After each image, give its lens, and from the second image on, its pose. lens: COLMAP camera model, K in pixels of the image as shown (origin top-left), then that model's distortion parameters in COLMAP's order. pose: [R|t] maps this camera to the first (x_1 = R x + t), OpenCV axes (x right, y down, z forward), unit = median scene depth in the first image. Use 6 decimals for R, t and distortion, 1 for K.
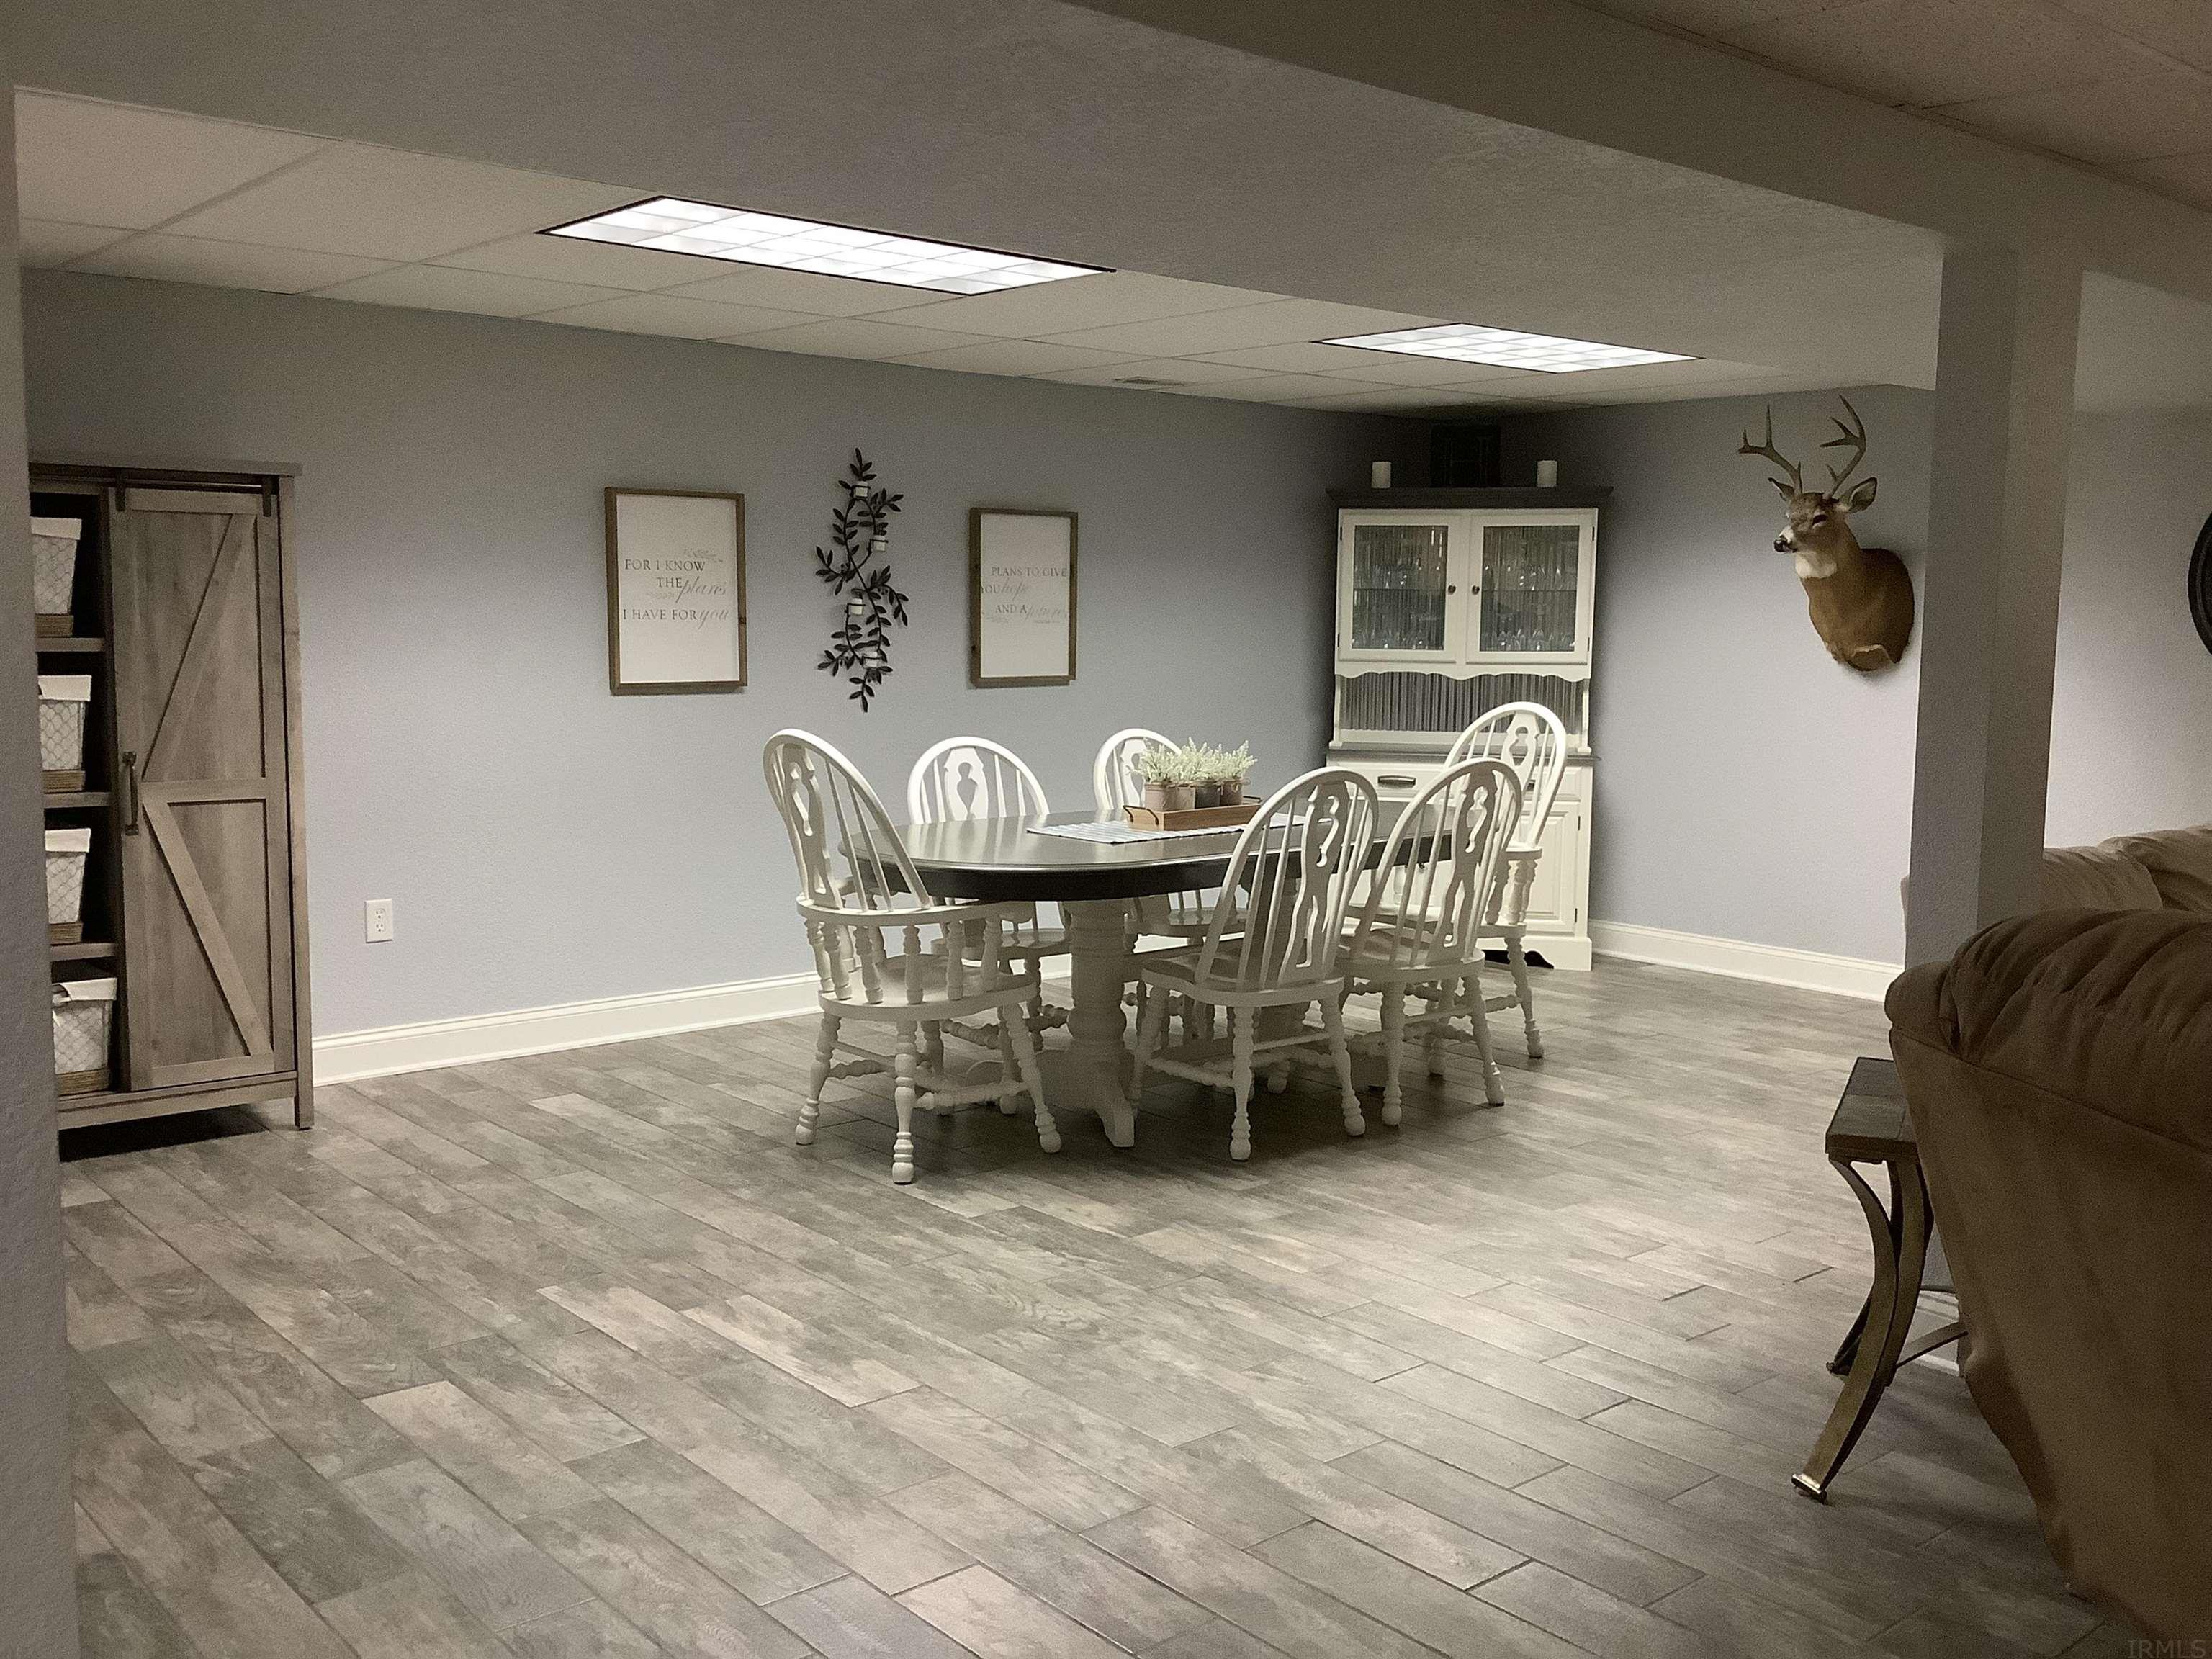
lens RADIAL K [[2012.5, 0, 1120.2], [0, 2012.5, 825.1], [0, 0, 1]] dist [0.137248, -0.311361]
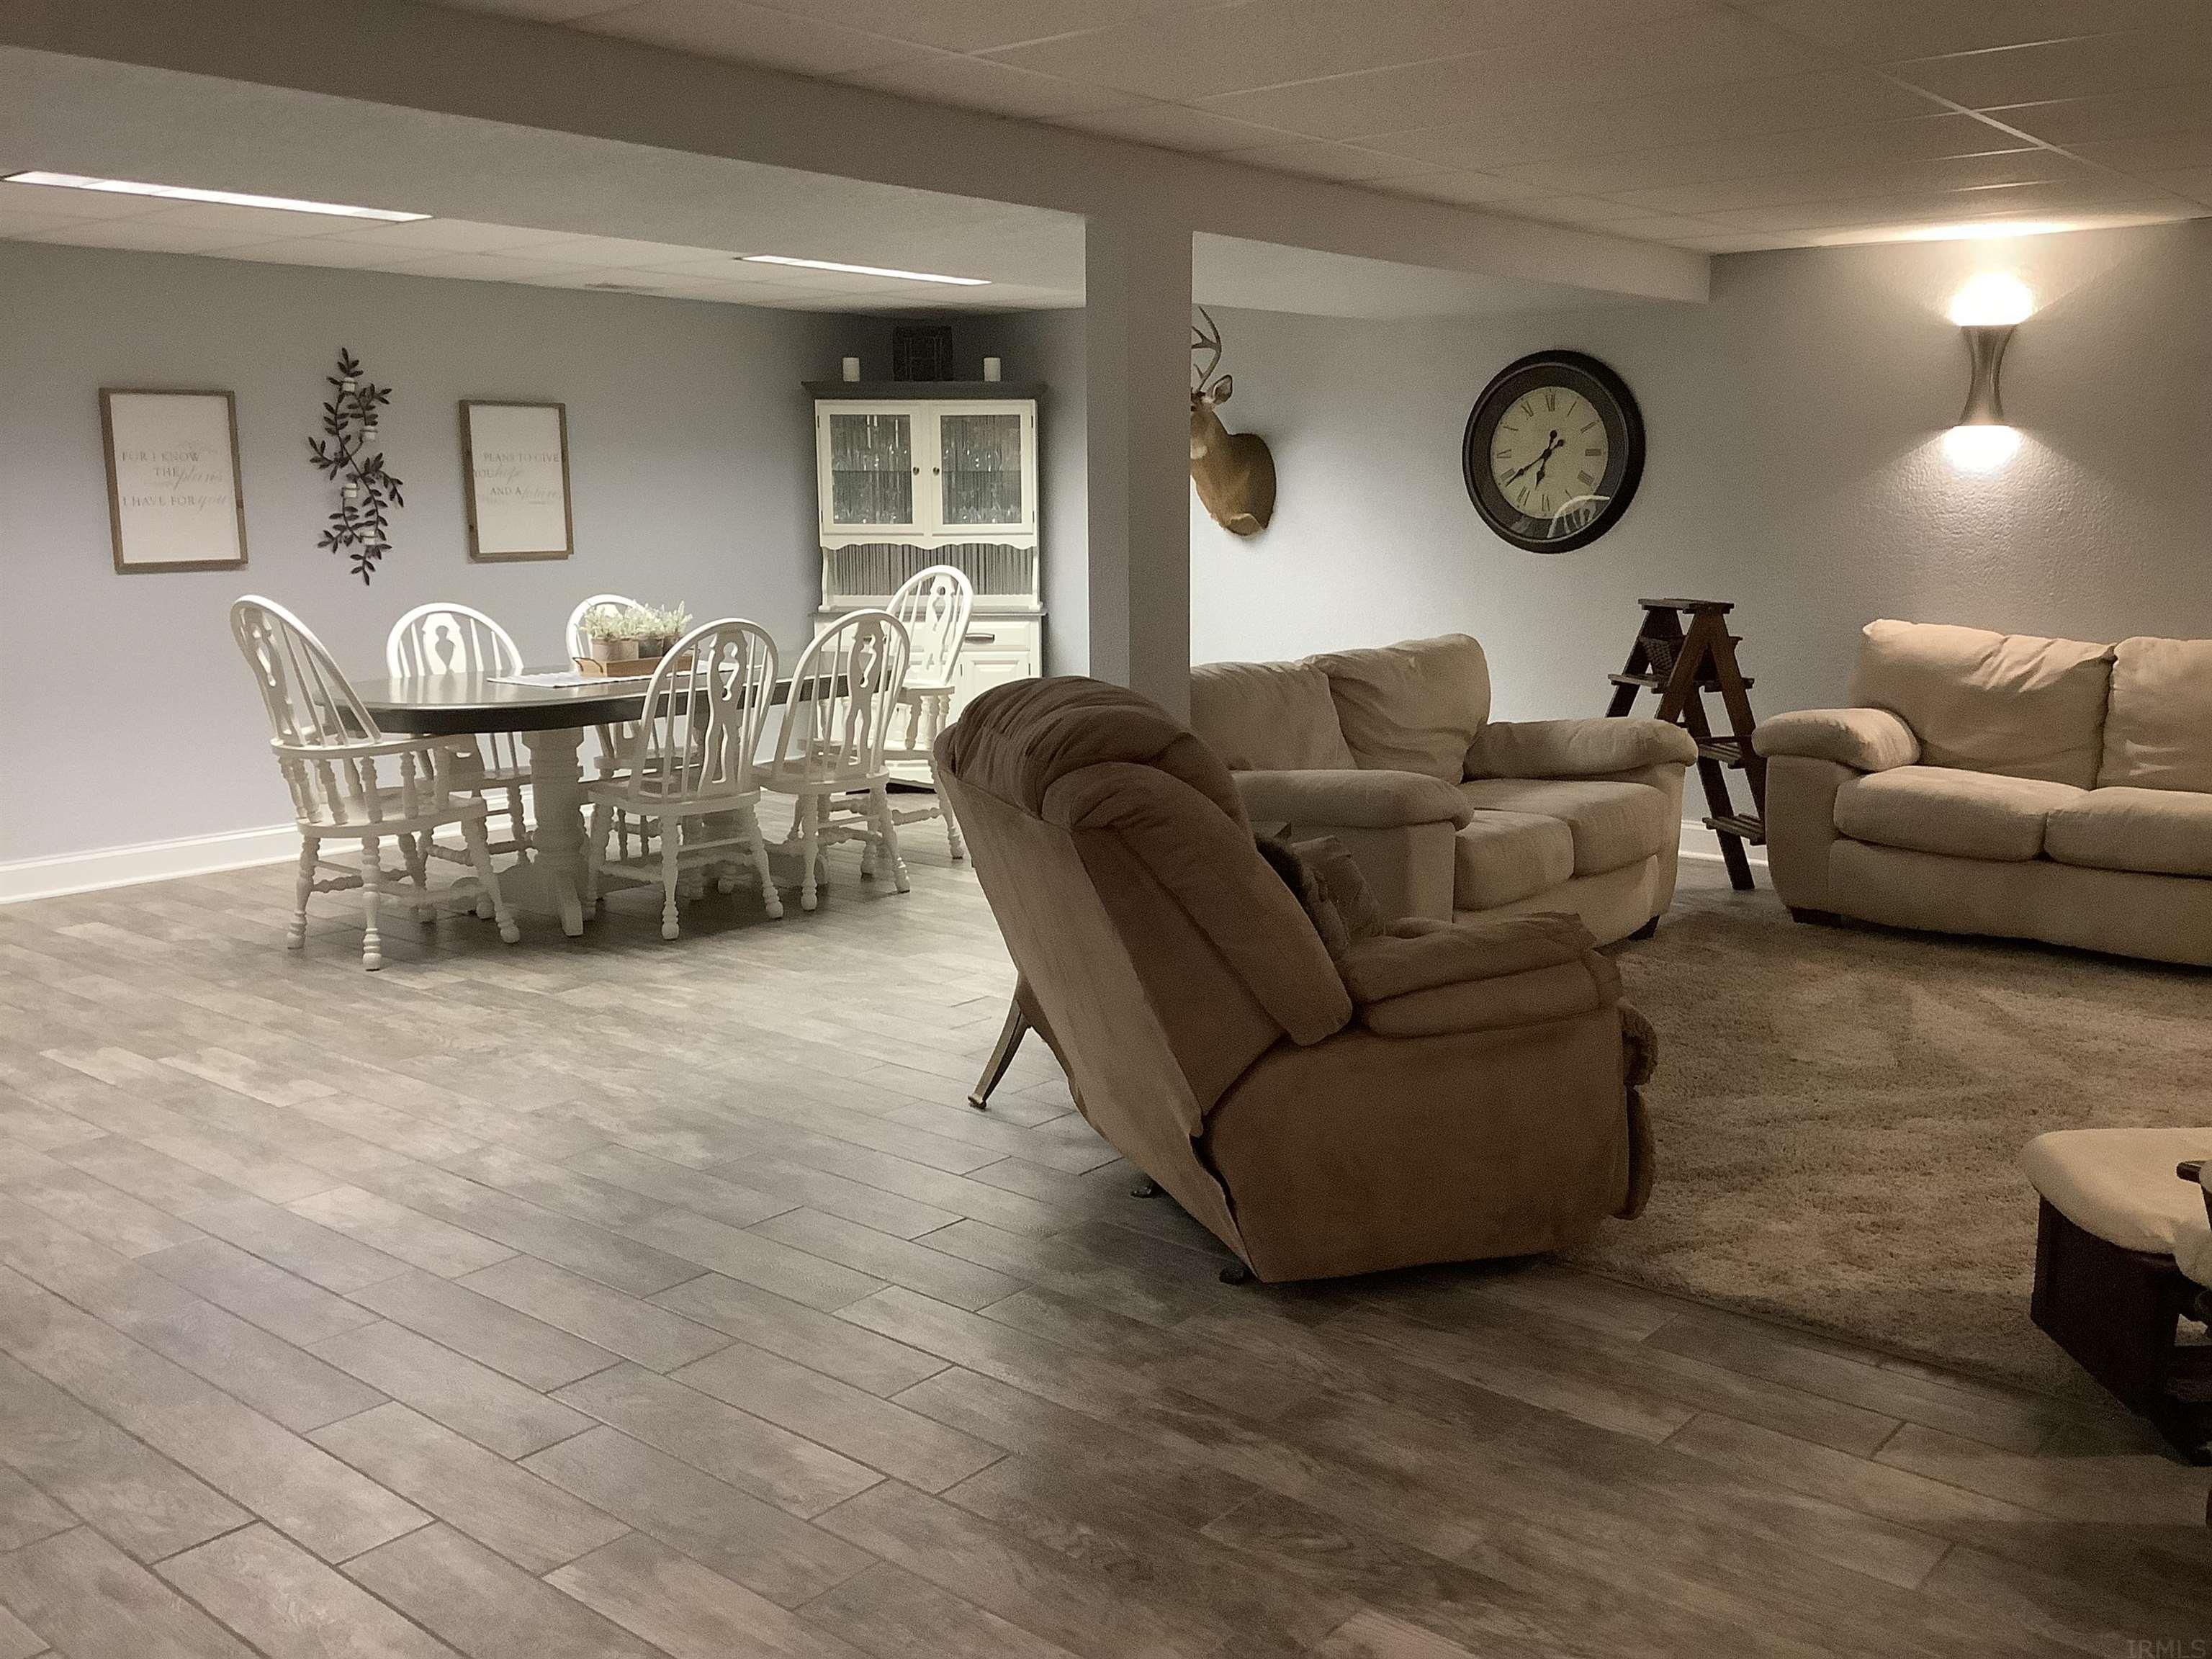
lens RADIAL K [[1987.3, 0, 1119.6], [0, 1987.3, 830.5], [0, 0, 1]] dist [0.146800, -0.305846]
pose [[0.986108, -0.043402, 0.160337, 0.134374], [0.033182, 0.997276, 0.065880, 0.026796], [-0.162759, -0.059644, 0.984861, -0.242608]]
